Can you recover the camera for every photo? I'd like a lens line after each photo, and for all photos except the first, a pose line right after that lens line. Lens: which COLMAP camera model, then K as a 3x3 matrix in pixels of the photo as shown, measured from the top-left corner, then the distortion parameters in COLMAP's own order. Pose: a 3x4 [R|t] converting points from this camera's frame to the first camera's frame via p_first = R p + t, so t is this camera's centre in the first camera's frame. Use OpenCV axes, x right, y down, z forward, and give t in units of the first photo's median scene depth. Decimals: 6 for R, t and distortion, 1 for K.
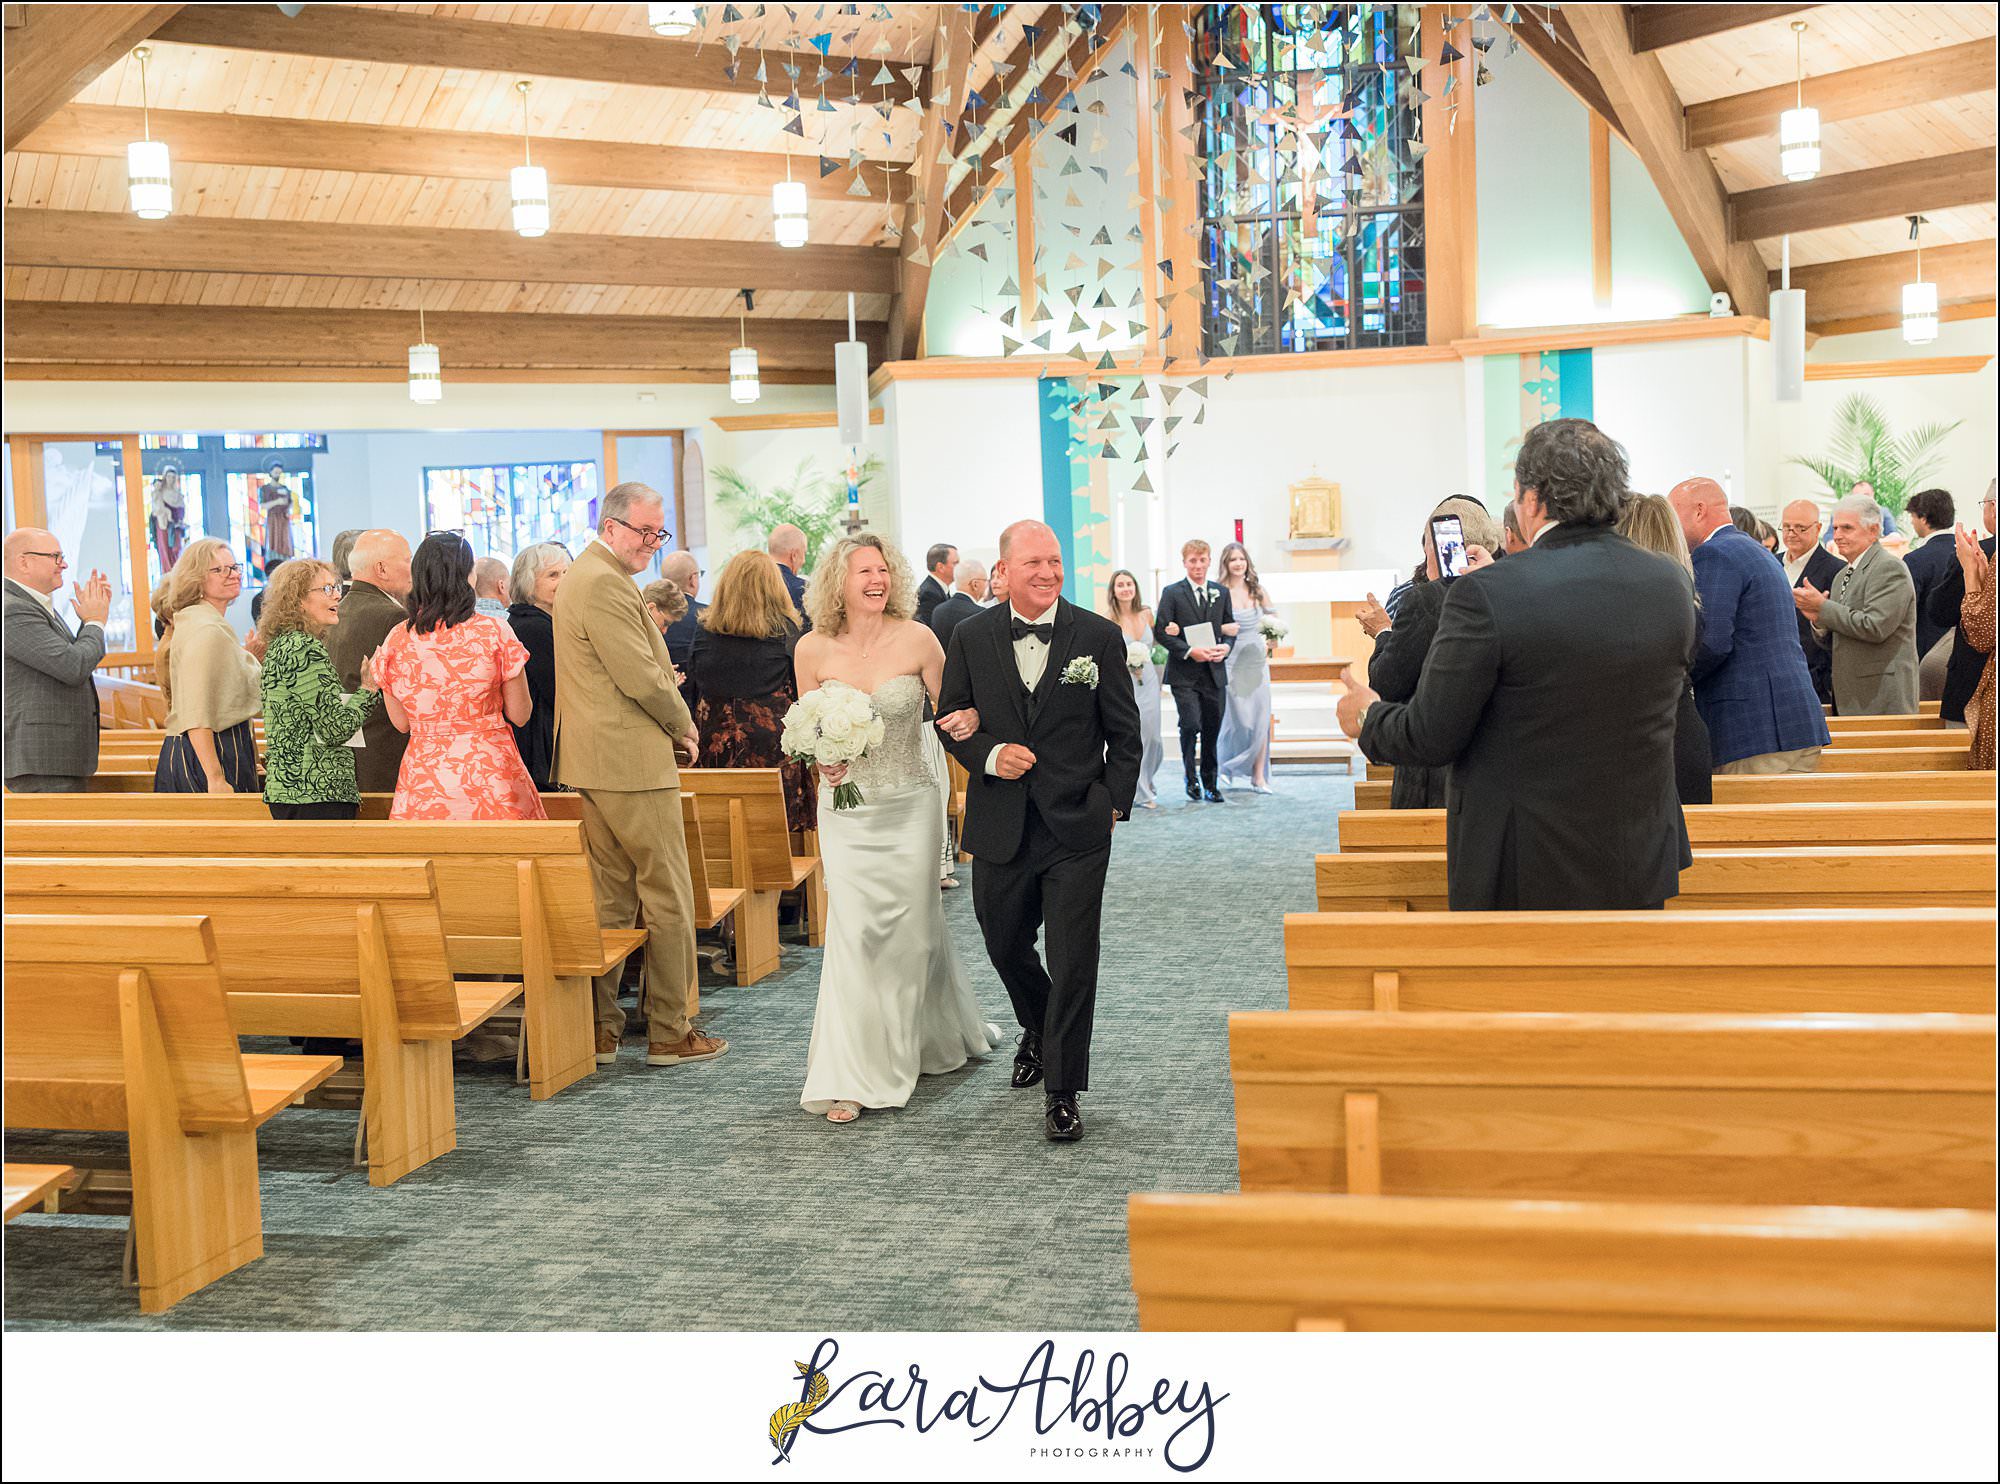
lens RADIAL K [[2166.5, 0, 1001.5], [0, 2166.5, 641.1], [0, 0, 1]] dist [0.004071, -0.000408]
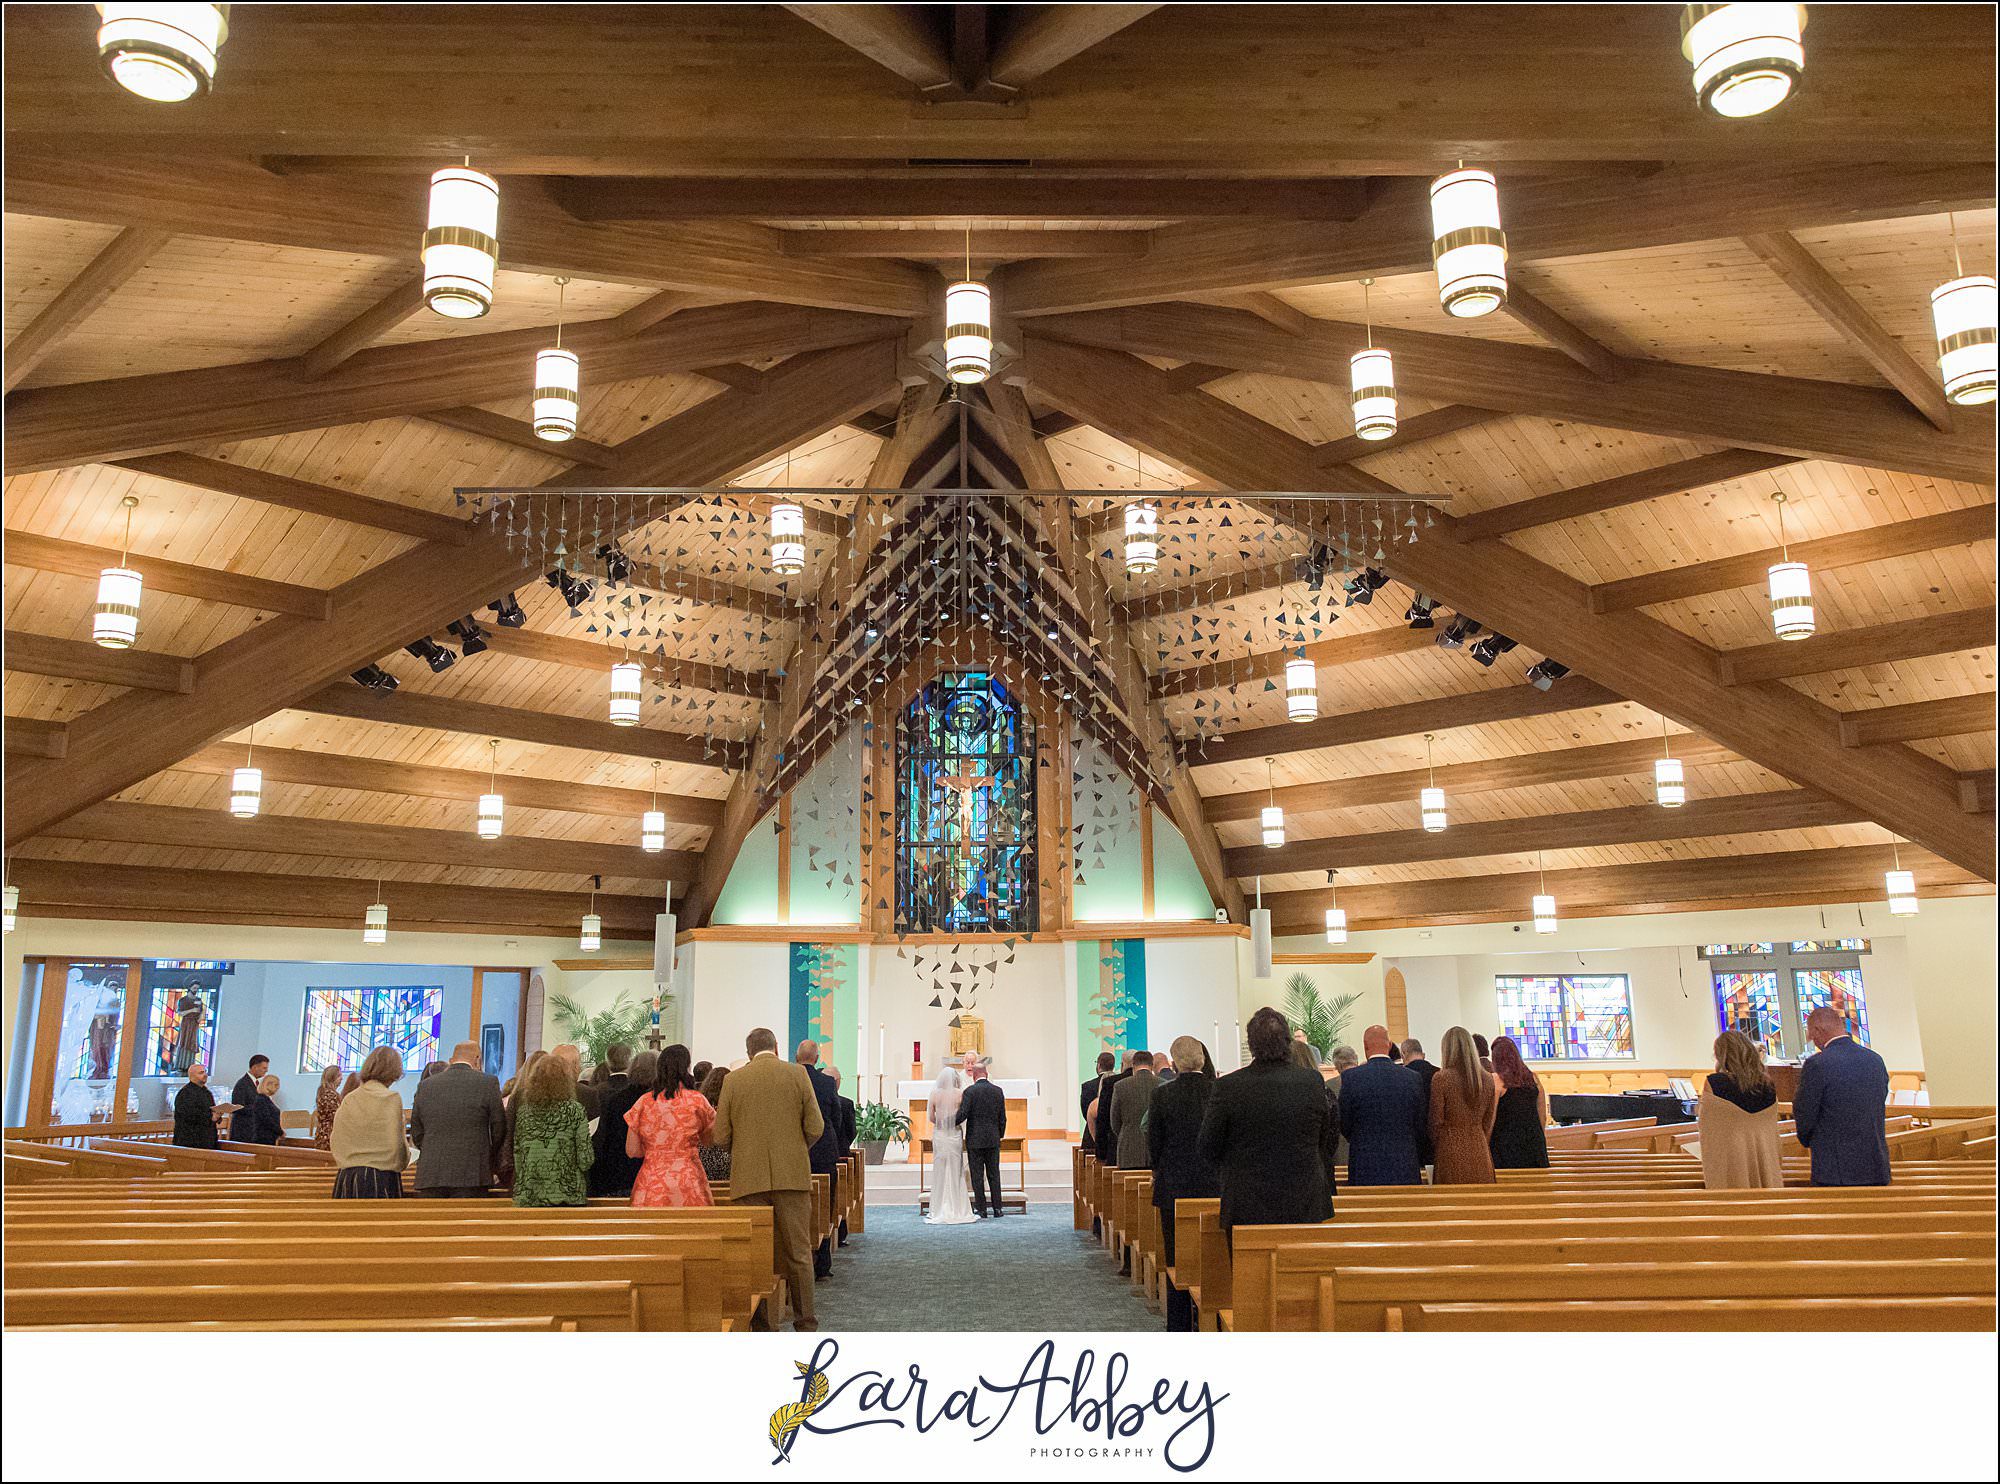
lens RADIAL K [[1580.9, 0, 1003.7], [0, 1580.9, 663.5], [0, 0, 1]] dist [0.016436, 0.006429]
pose [[0.975058, 0.077300, 0.208054, -0.086612], [-0.014660, 0.957775, -0.287146, 0.007149], [-0.221466, 0.276934, 0.935019, -0.124983]]
